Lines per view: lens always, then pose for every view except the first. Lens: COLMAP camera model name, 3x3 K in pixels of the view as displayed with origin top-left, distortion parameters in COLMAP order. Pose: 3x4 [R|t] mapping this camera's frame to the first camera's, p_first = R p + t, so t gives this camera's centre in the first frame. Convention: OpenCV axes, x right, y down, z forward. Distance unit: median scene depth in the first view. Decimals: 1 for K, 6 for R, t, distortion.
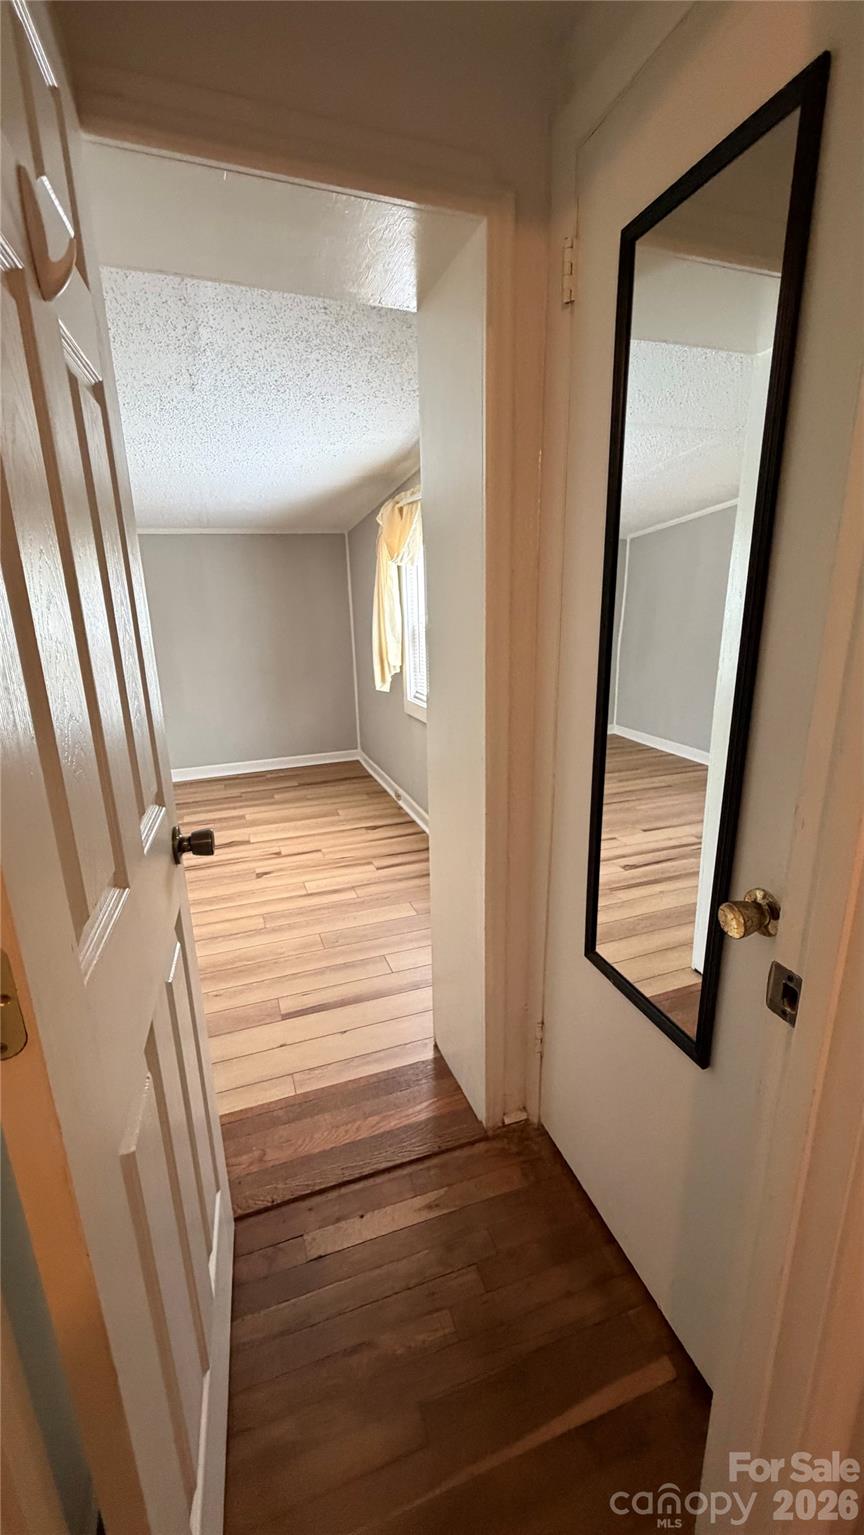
lens RADIAL K [[615.5, 0, 422.4], [0, 615.5, 762.9], [0, 0, 1]] dist [0.002381, 0.000038]
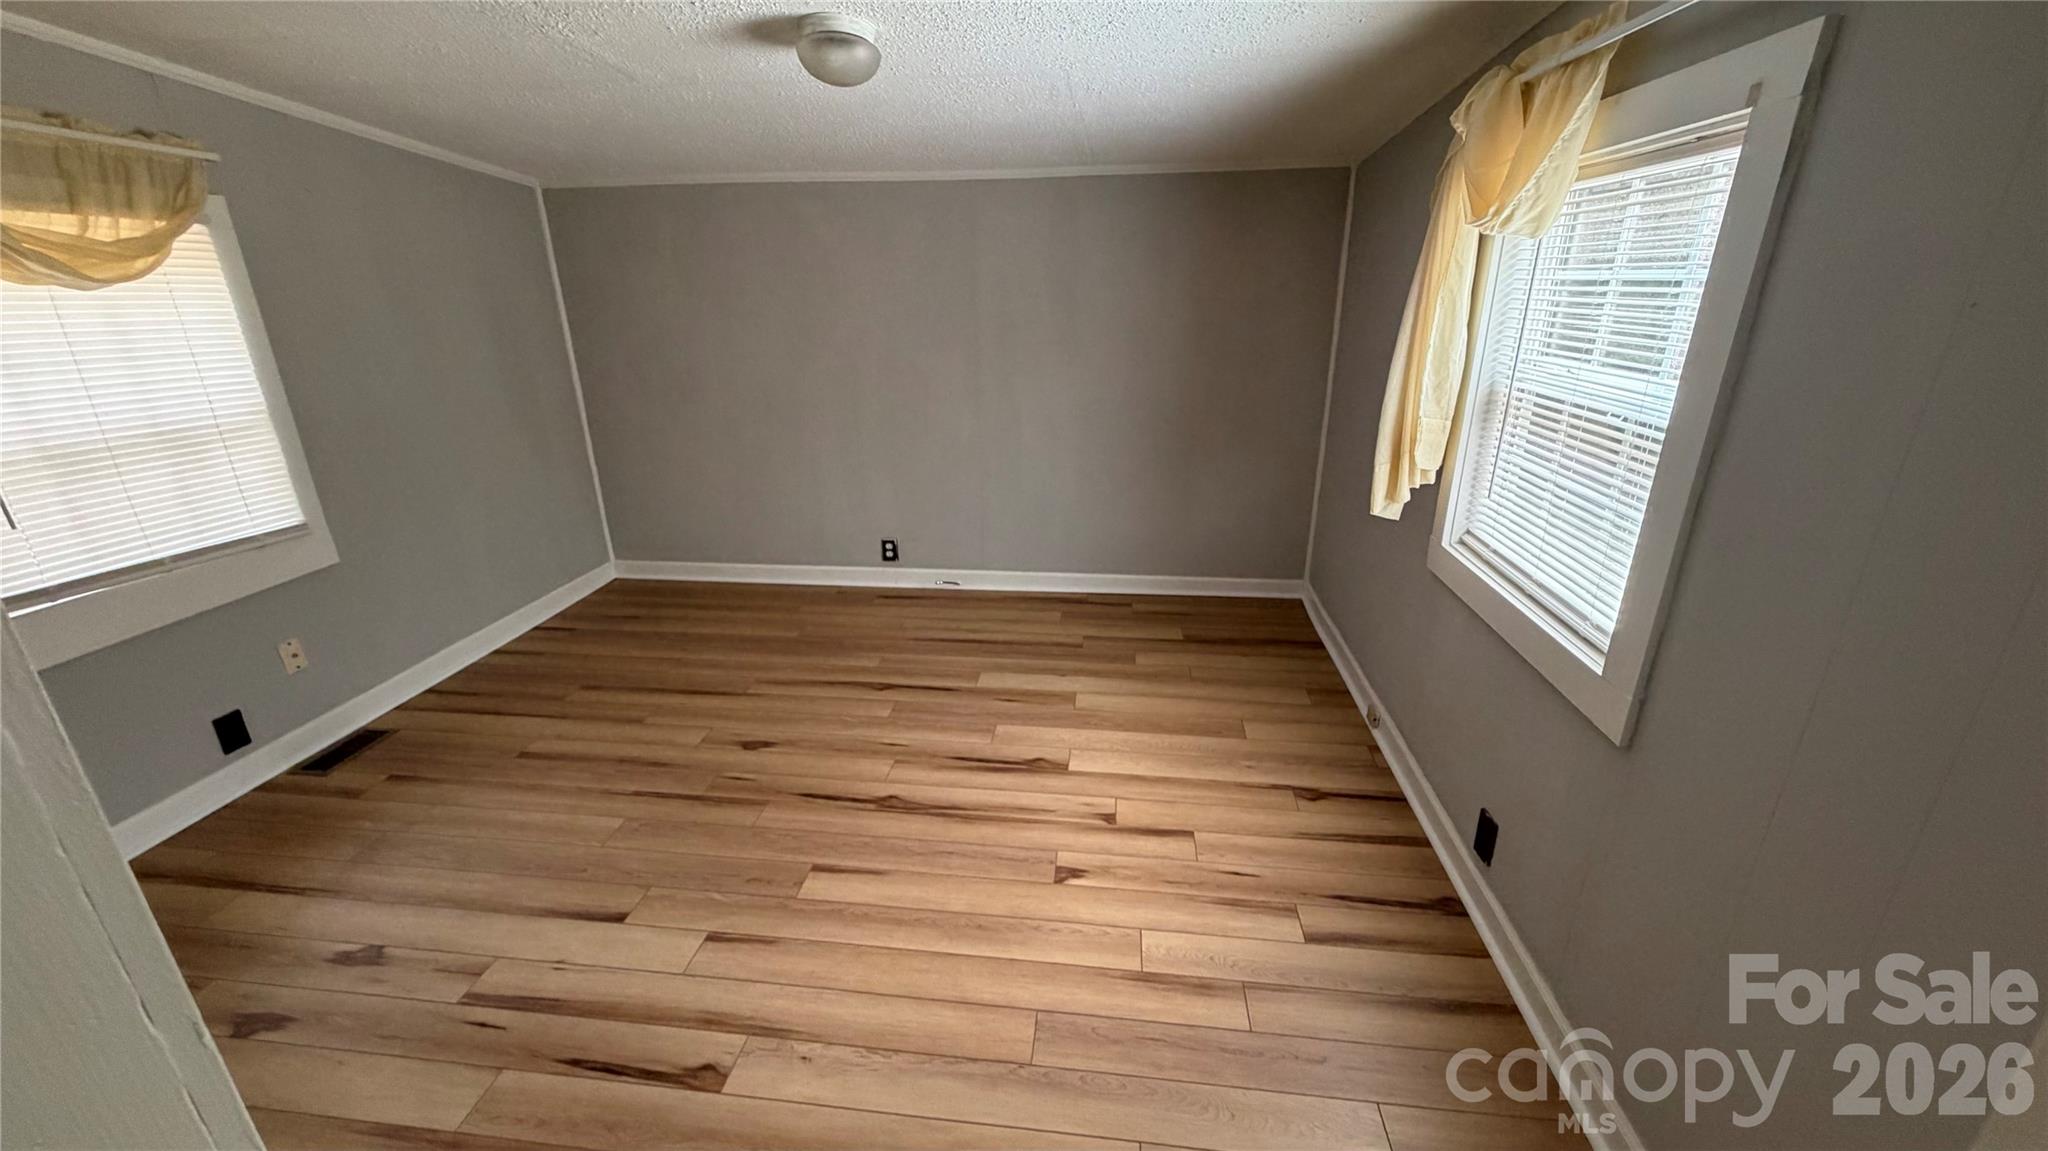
lens RADIAL K [[821.3, 0, 1018.2], [0, 821.3, 588.8], [0, 0, 1]] dist [0.002381, 0.000038]
pose [[0.899915, 0.171517, -0.400917, -0.058435], [-0.129661, 0.983062, 0.129523, -0.113624], [0.416342, -0.064576, 0.906912, 0.340136]]
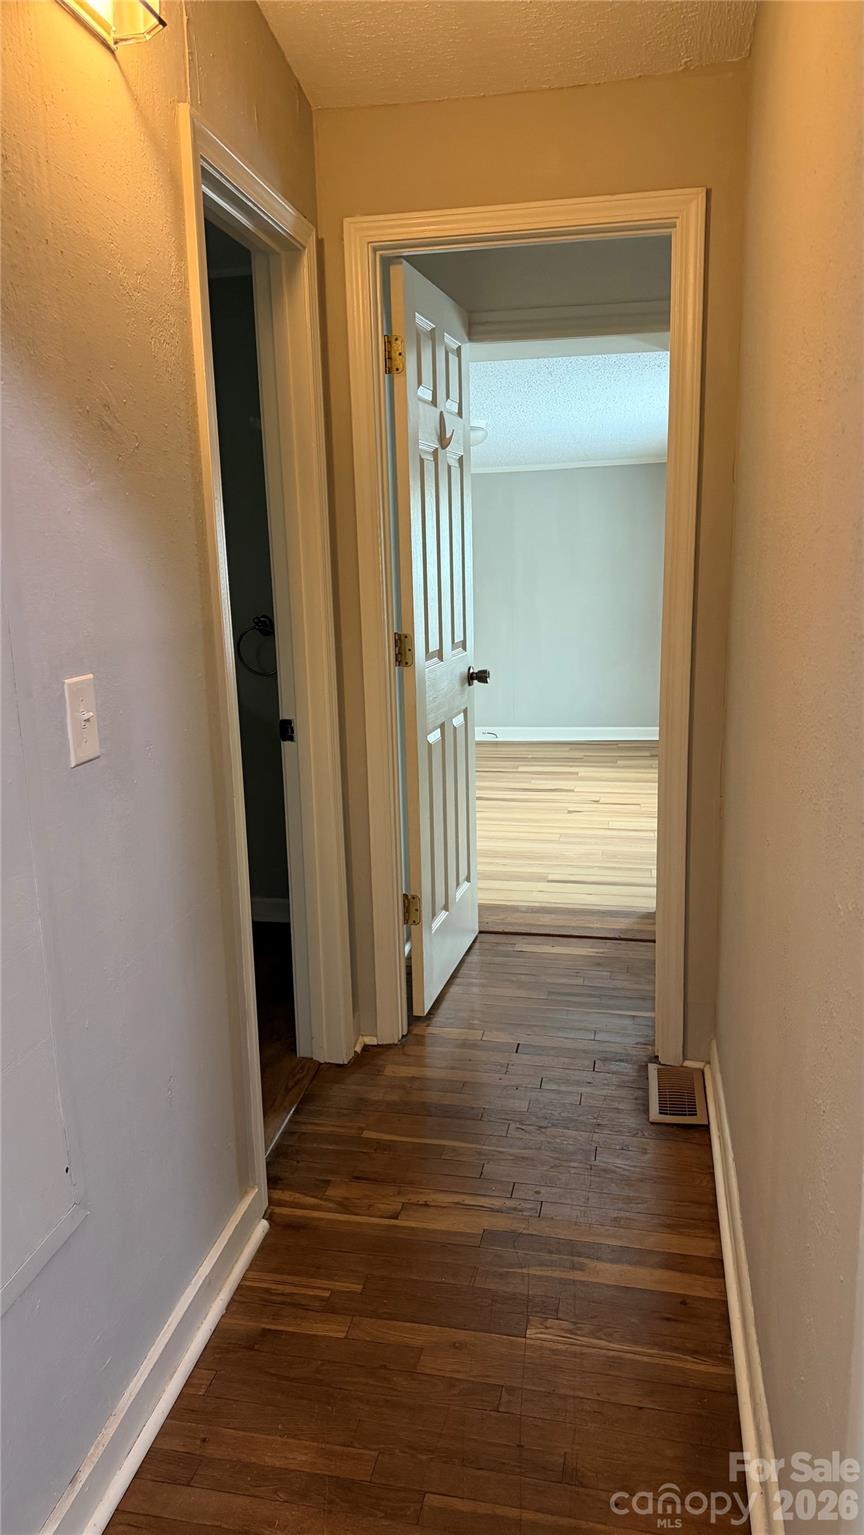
lens RADIAL K [[1063.4, 0, 426.6], [0, 1063.4, 764.5], [0, 0, 1]] dist [0.001890, -0.000058]
pose [[0.864270, 0.109337, -0.491002, 0.332082], [-0.131456, 0.991265, -0.010655, 0.135221], [0.485548, 0.073754, 0.871093, -0.561665]]
